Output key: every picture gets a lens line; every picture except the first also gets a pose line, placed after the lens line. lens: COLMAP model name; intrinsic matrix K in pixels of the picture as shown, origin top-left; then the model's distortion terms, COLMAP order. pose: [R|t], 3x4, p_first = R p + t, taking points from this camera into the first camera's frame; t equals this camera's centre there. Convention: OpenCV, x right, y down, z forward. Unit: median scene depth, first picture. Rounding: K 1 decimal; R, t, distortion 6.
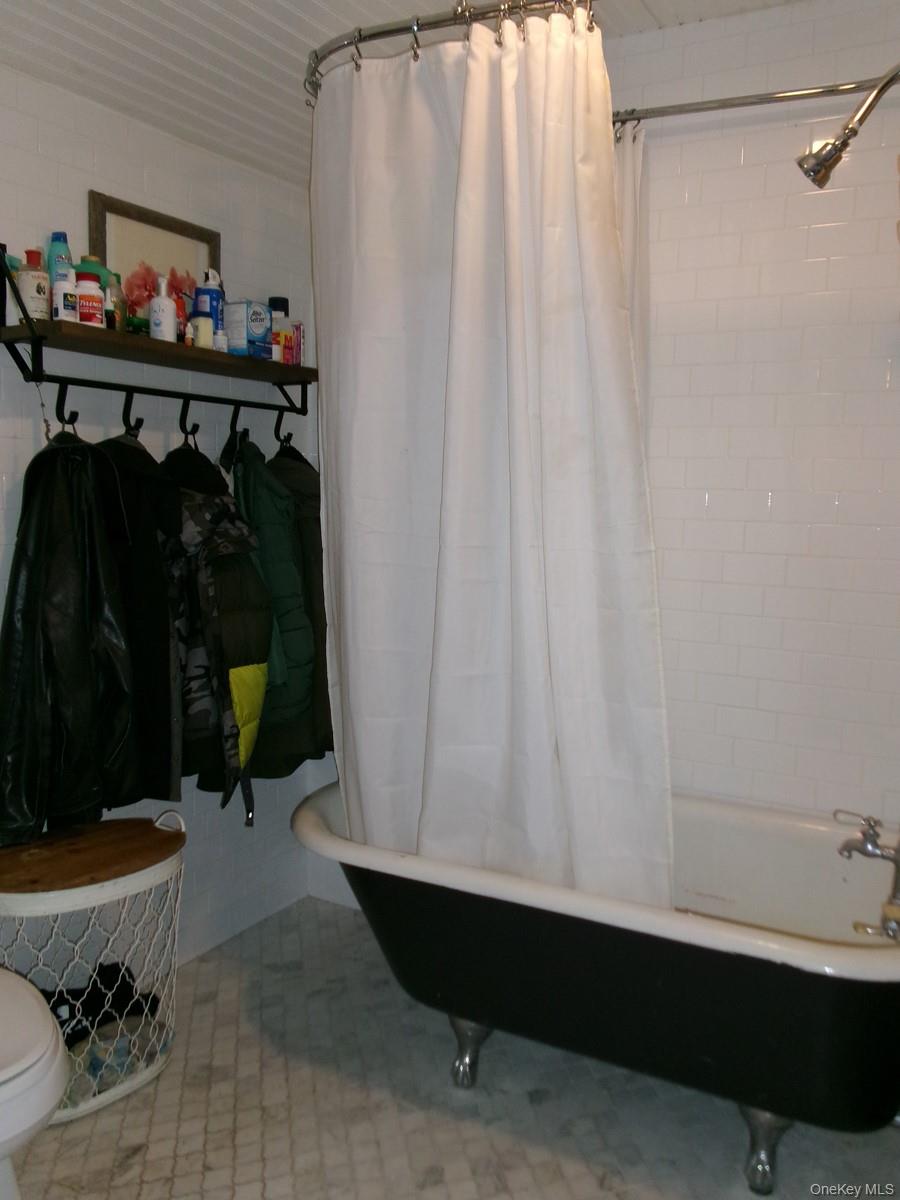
lens RADIAL K [[965.4, 0, 450.0], [0, 965.4, 600.0], [0, 0, 1]] dist [-0.028498, 0.005498]
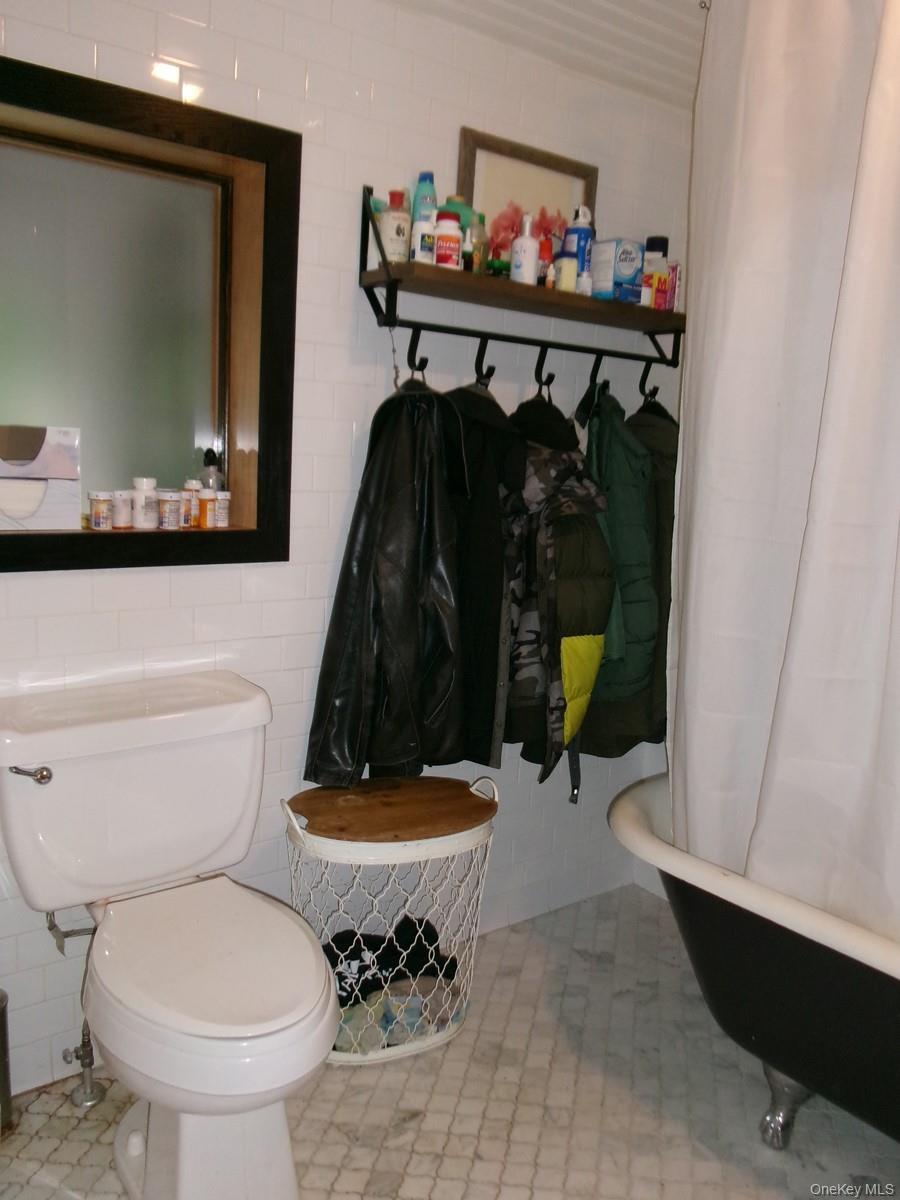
lens RADIAL K [[965.4, 0, 450.0], [0, 965.4, 600.0], [0, 0, 1]] dist [-0.028498, 0.005498]
pose [[0.920340, 0.096824, -0.378945, 0.024203], [-0.081907, 0.995103, 0.055331, -0.007968], [0.382446, -0.019885, 0.923764, 0.097669]]
